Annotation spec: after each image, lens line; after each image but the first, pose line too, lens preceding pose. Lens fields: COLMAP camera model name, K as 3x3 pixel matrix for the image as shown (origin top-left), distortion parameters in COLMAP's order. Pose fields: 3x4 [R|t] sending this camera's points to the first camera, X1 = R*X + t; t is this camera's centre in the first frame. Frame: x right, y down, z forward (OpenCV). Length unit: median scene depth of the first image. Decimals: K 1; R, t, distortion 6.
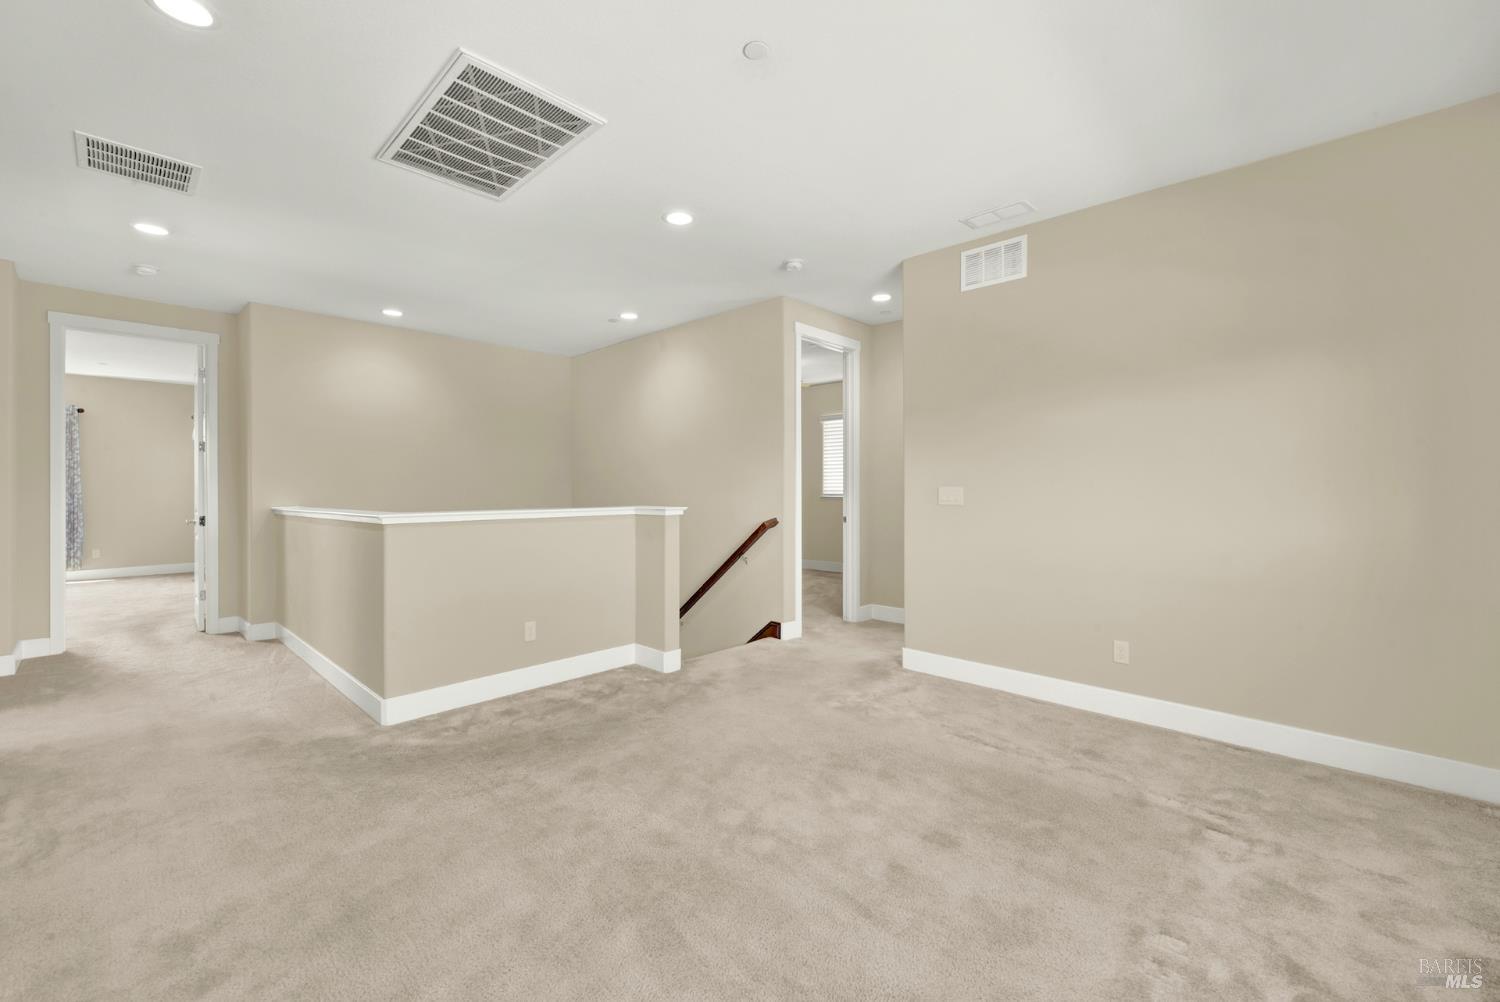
lens RADIAL K [[606.7, 0, 749.5], [0, 606.7, 495.6], [0, 0, 1]] dist [0.000629, -0.001610]
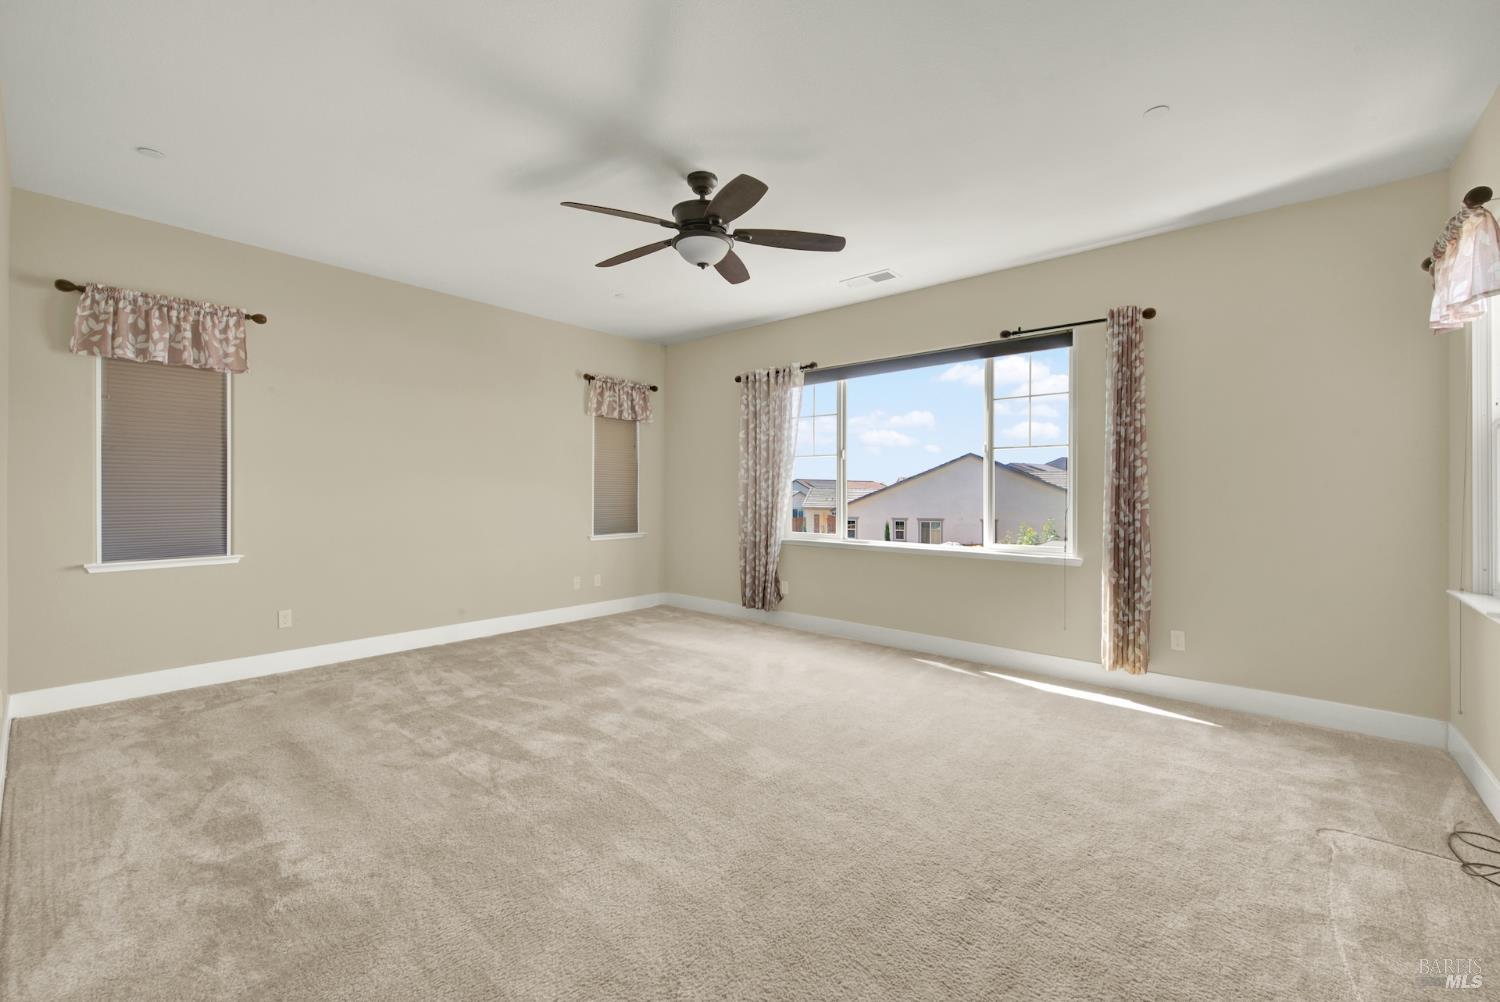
lens RADIAL K [[606.7, 0, 749.8], [0, 606.7, 494.9], [0, 0, 1]] dist [0.000629, -0.001610]
pose [[0.044126, 0.001093, -0.999025, -0.681332], [-0.001384, 0.999999, 0.001033, -0.007282], [0.999025, 0.001337, 0.044128, 0.696322]]
